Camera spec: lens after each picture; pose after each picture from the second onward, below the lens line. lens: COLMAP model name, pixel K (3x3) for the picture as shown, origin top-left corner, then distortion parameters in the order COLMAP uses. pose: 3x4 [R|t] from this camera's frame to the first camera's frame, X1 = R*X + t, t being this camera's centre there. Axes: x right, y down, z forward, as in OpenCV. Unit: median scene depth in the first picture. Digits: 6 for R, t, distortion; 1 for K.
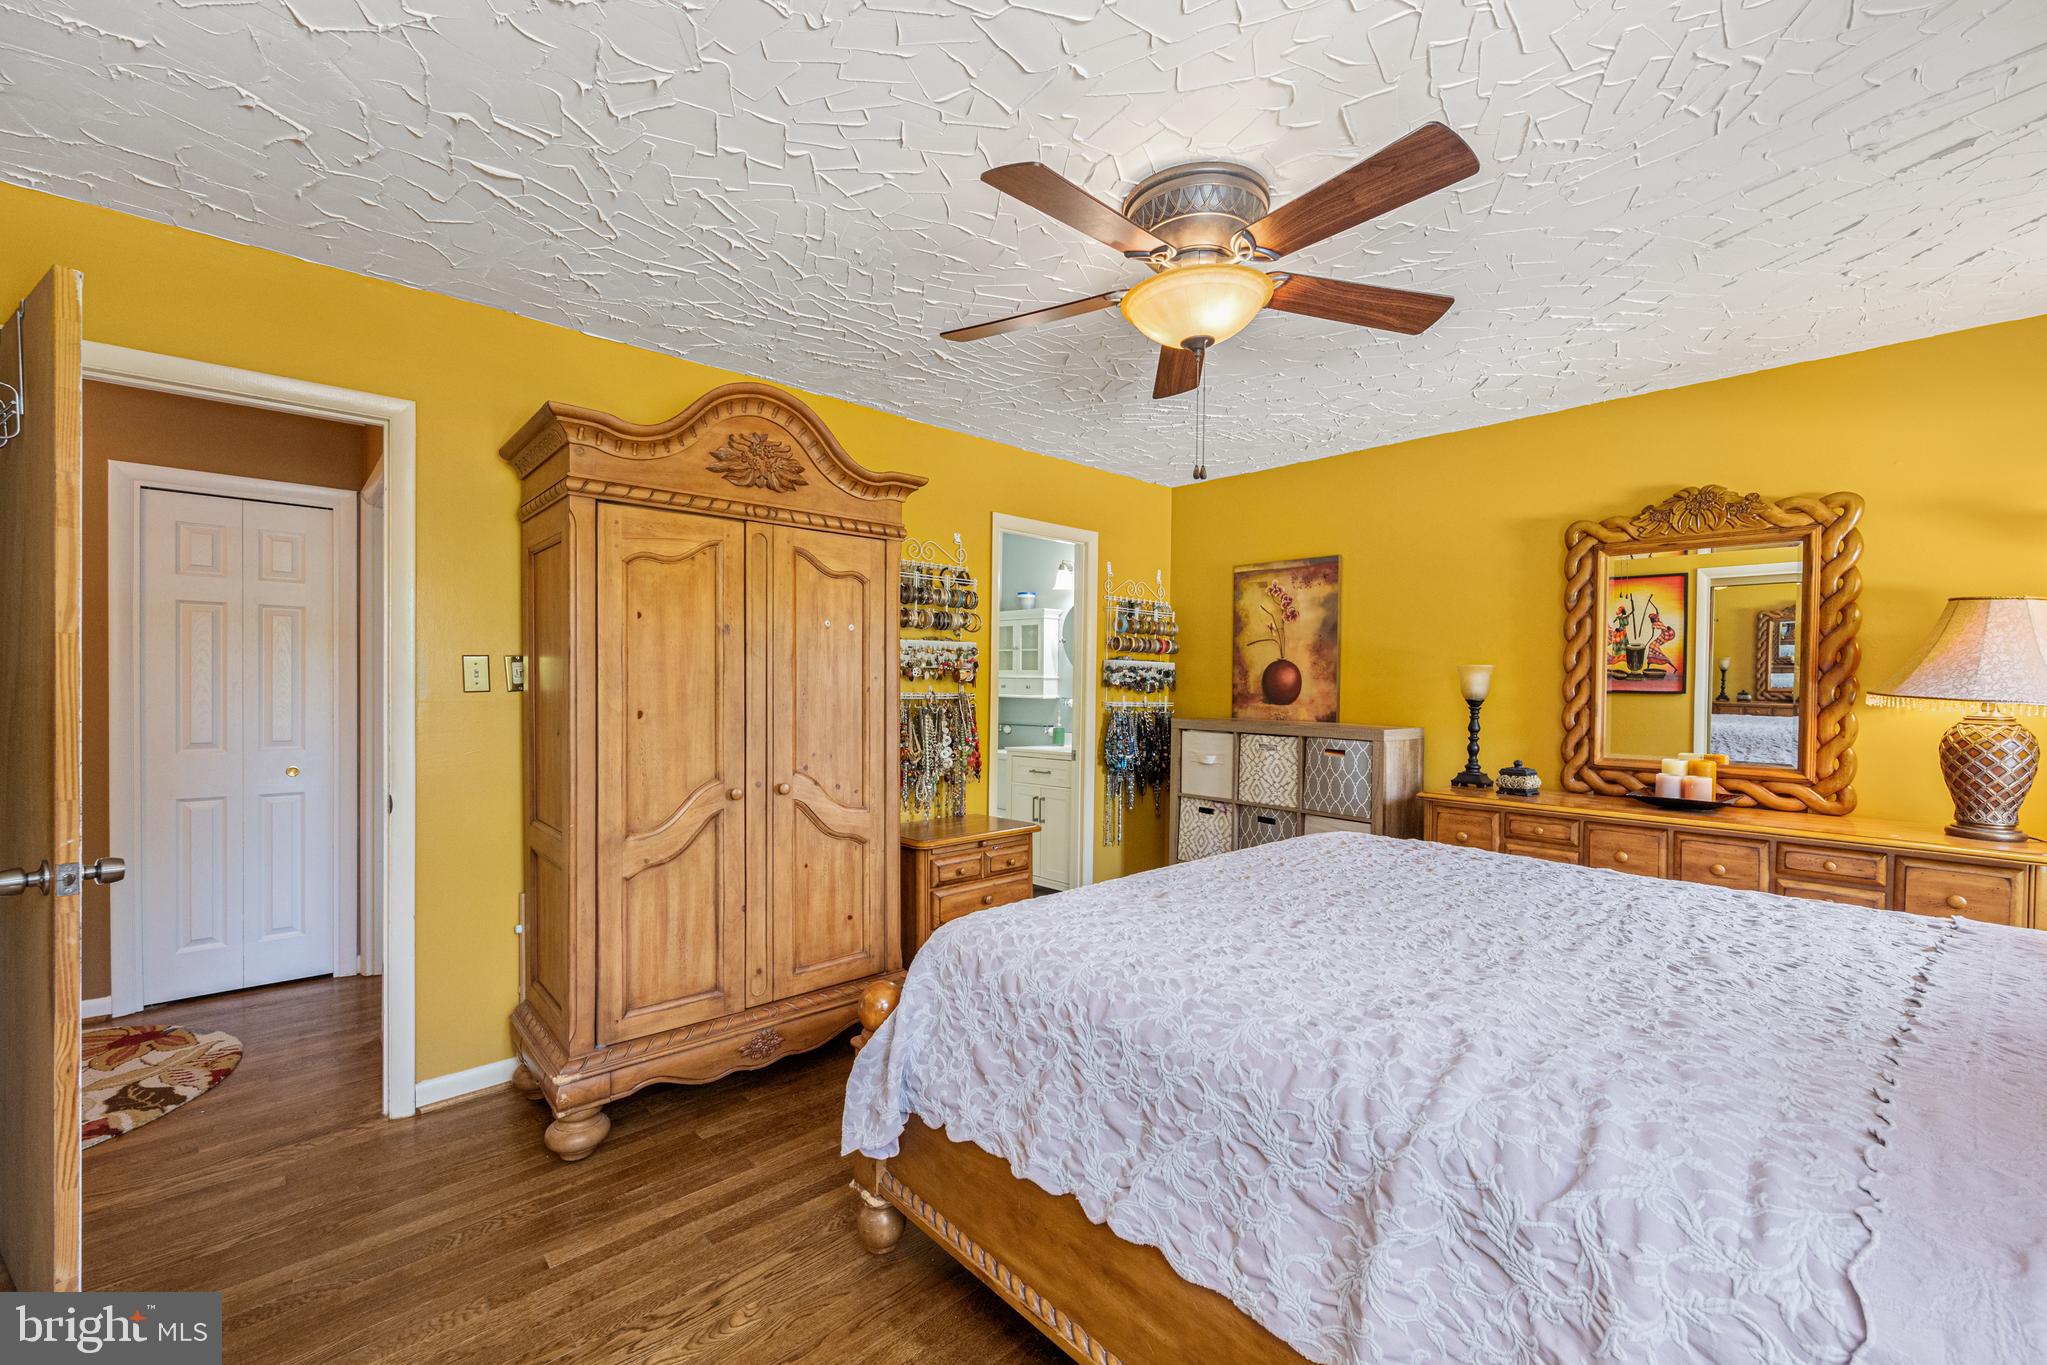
lens RADIAL K [[824.2, 0, 1021.5], [0, 824.2, 705.9], [0, 0, 1]] dist [-0.001571, 0.000113]
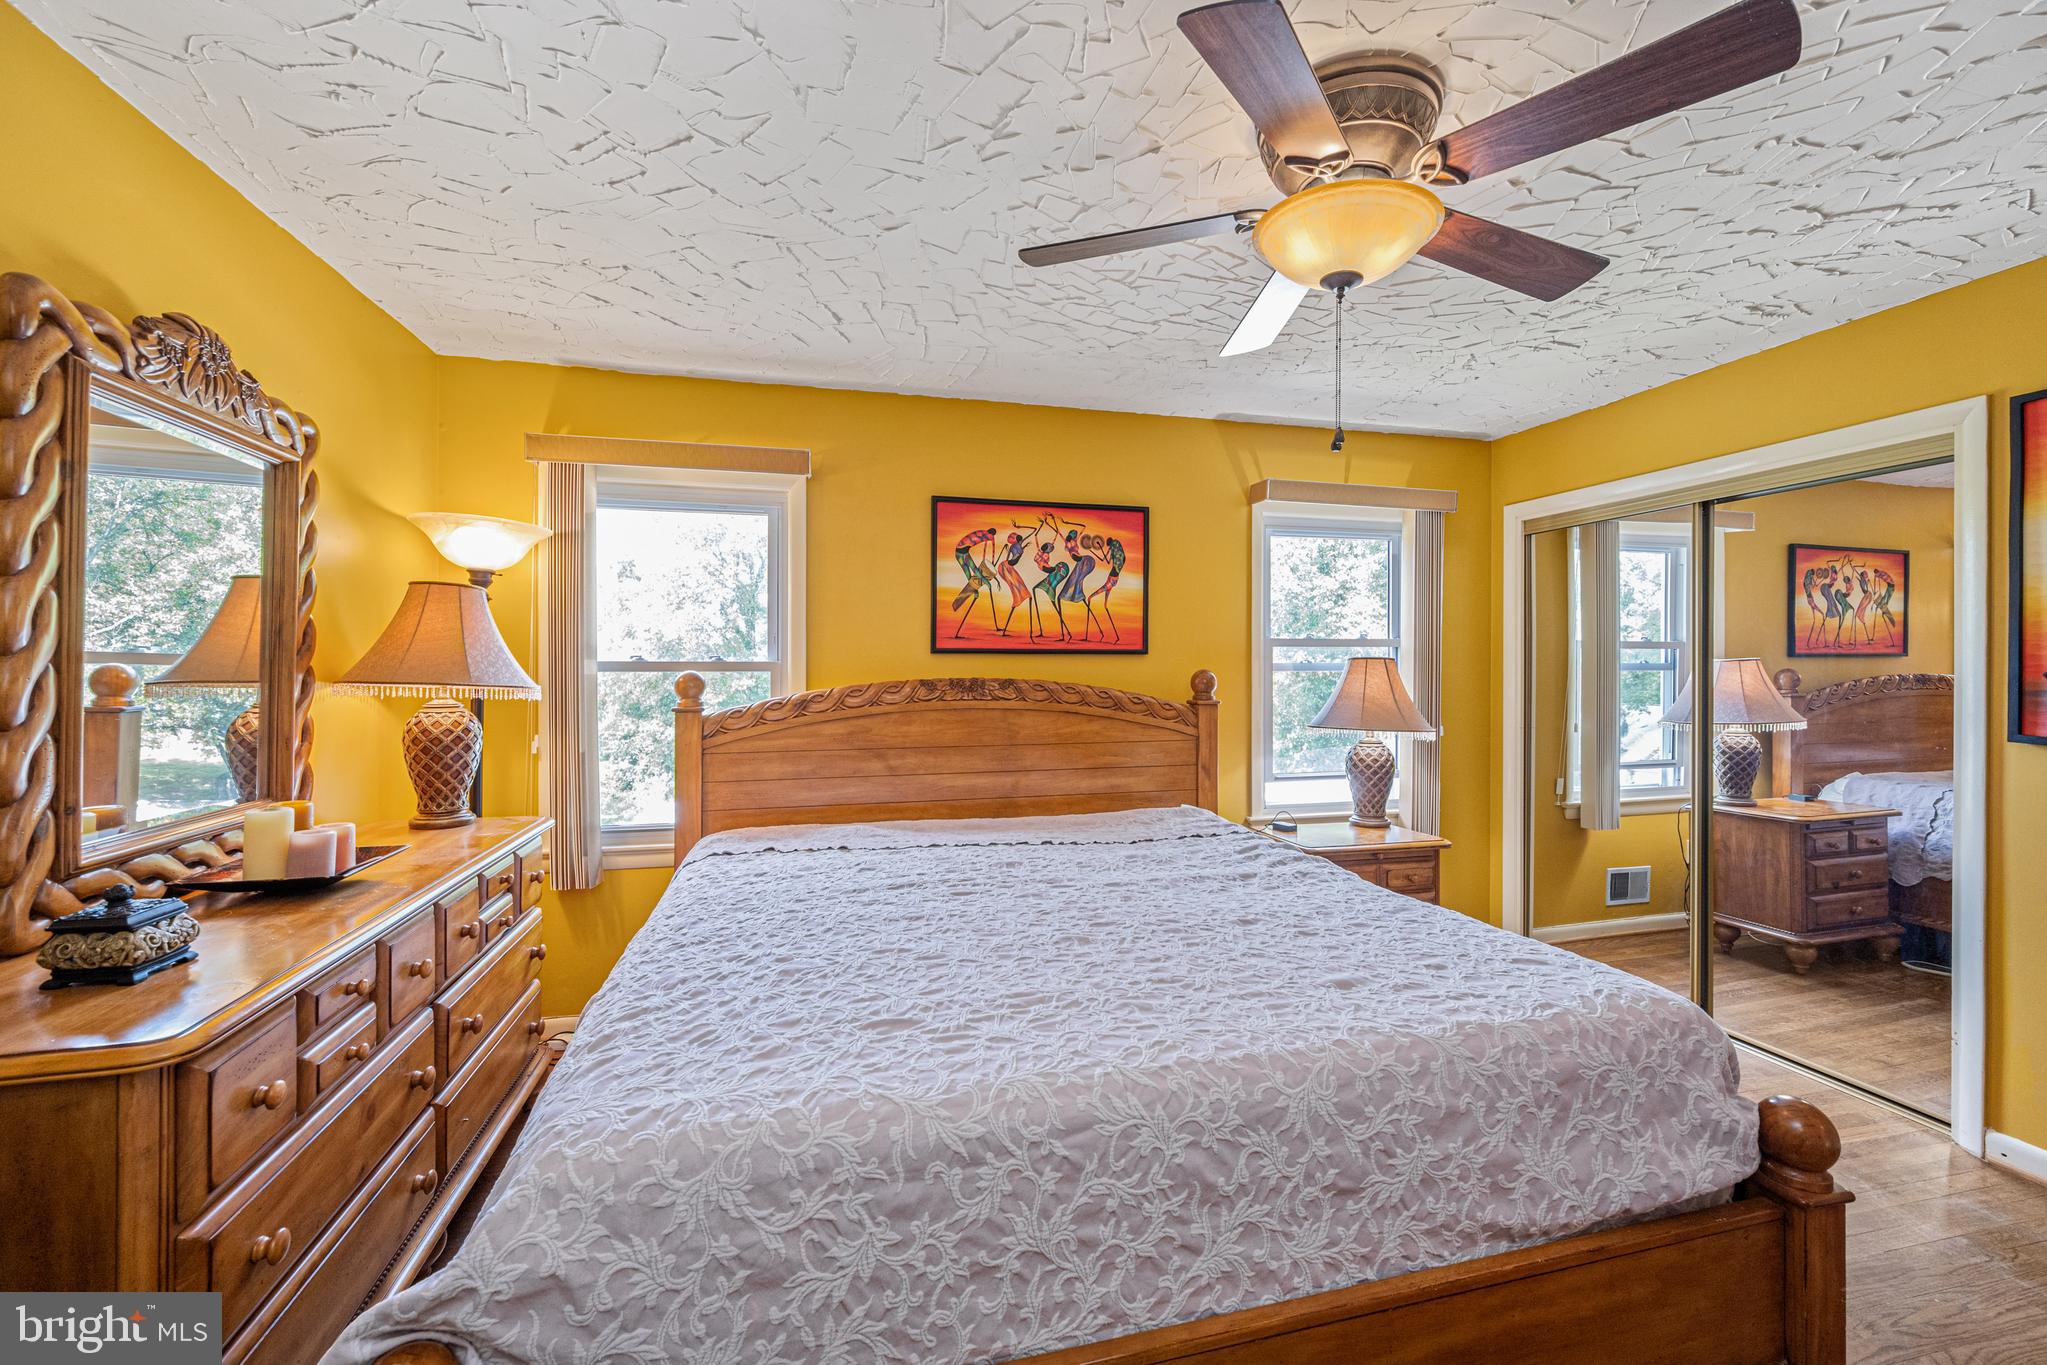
lens RADIAL K [[853.6, 0, 979.5], [0, 853.6, 683.7], [0, 0, 1]] dist [-0.000672, -0.000050]
pose [[-0.877453, -0.022870, 0.479117, 0.059066], [0.002050, 0.998675, 0.051424, -0.038380], [-0.479658, 0.046104, -0.876243, 0.959584]]
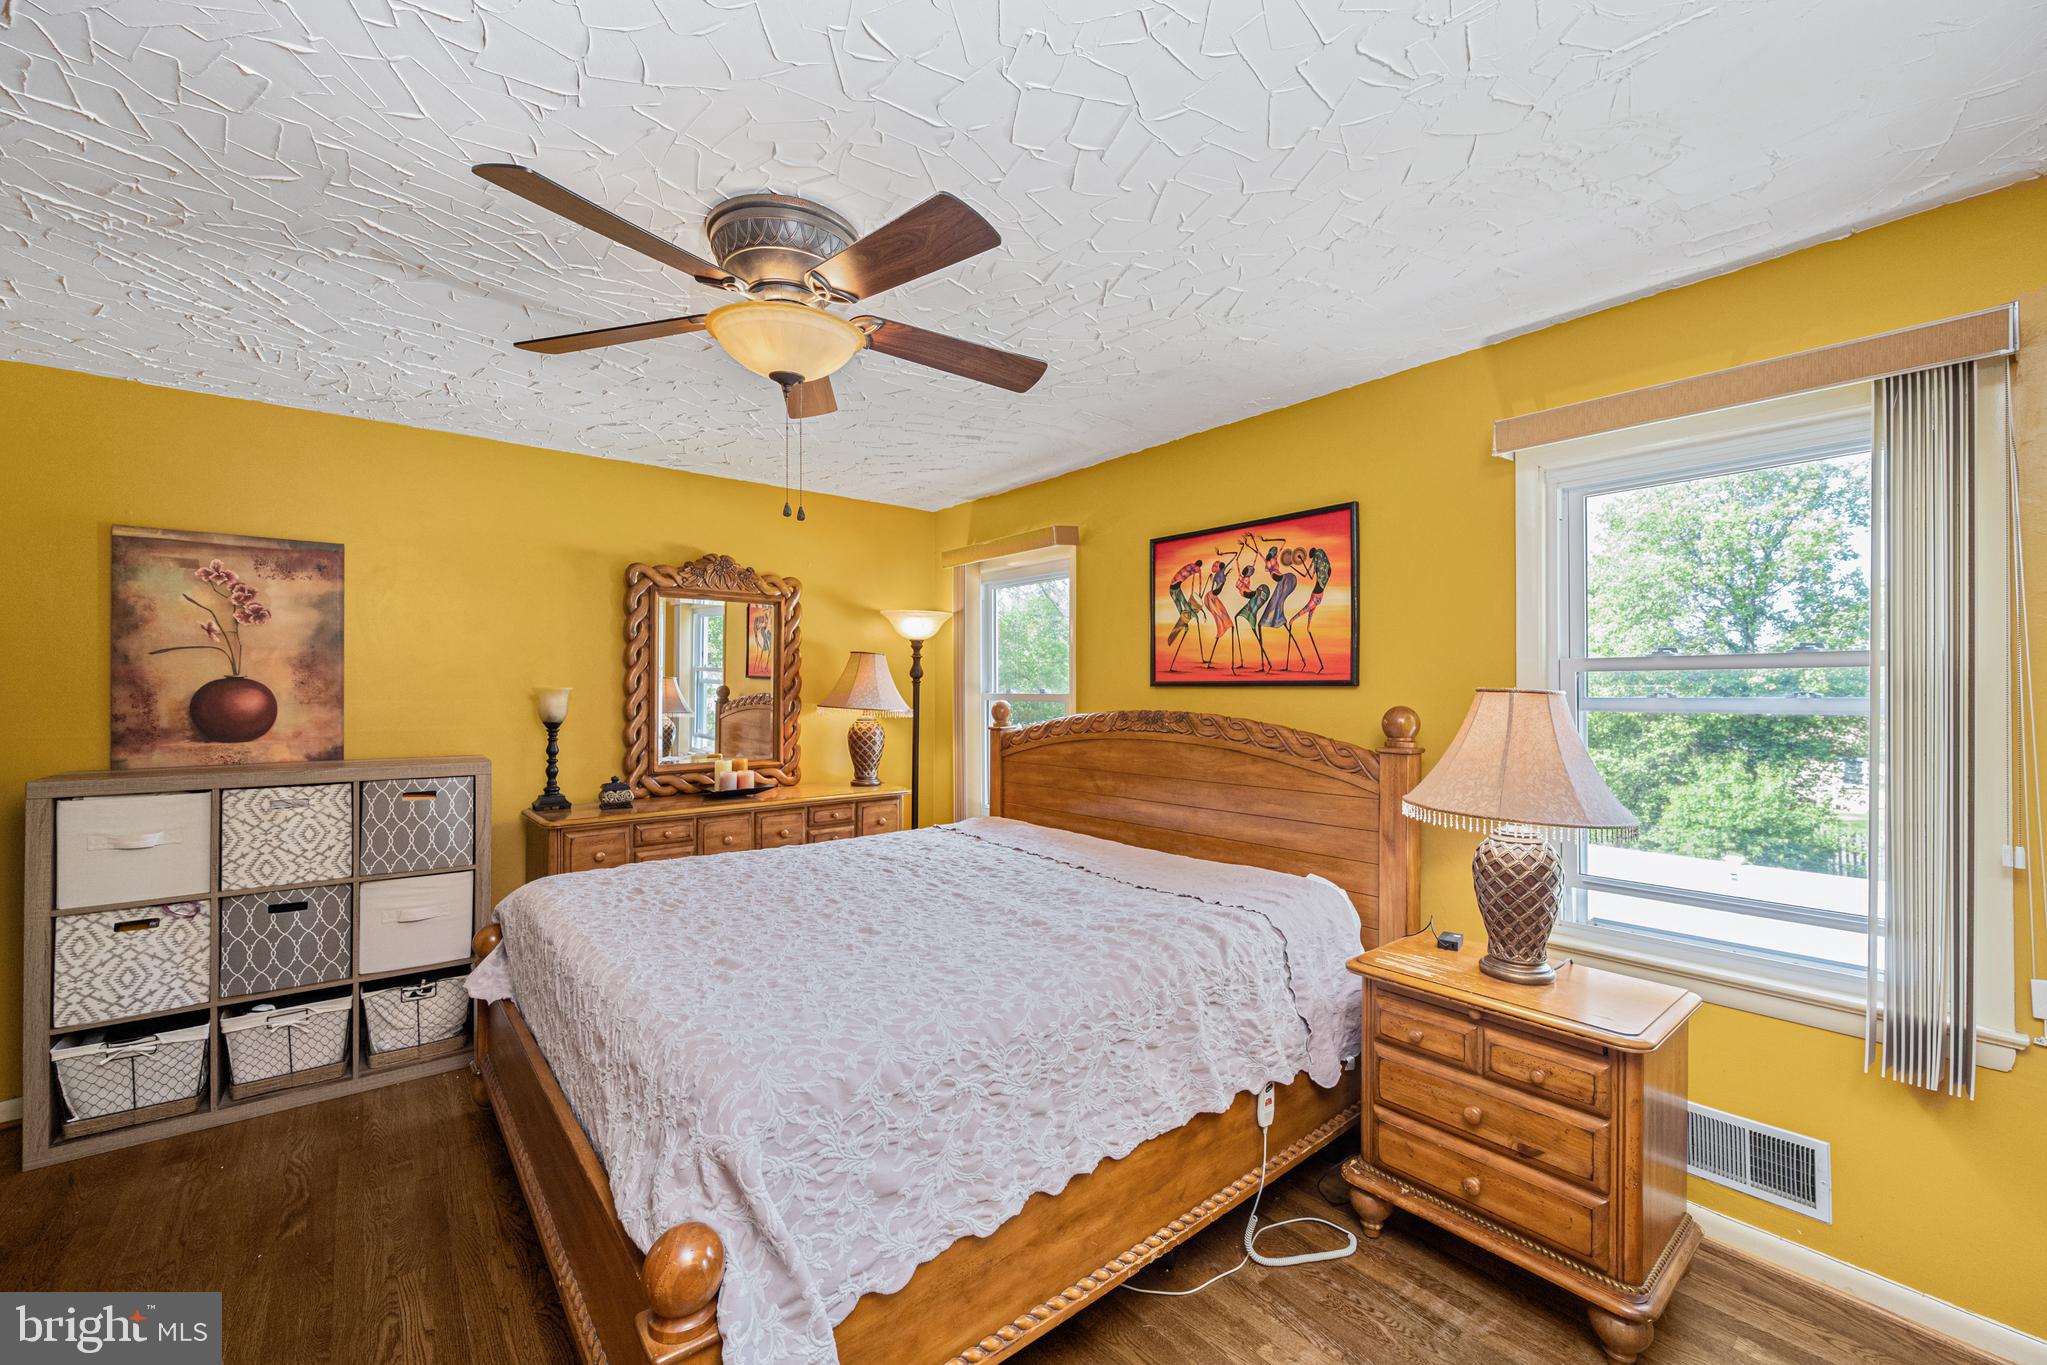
lens RADIAL K [[822.4, 0, 1024.7], [0, 822.4, 699.9], [0, 0, 1]] dist [-0.001212, -0.000047]
pose [[0.062783, -0.026309, 0.997680, -0.365824], [0.031273, 0.999213, 0.024382, -0.036495], [-0.997537, 0.029670, 0.063556, 0.326076]]
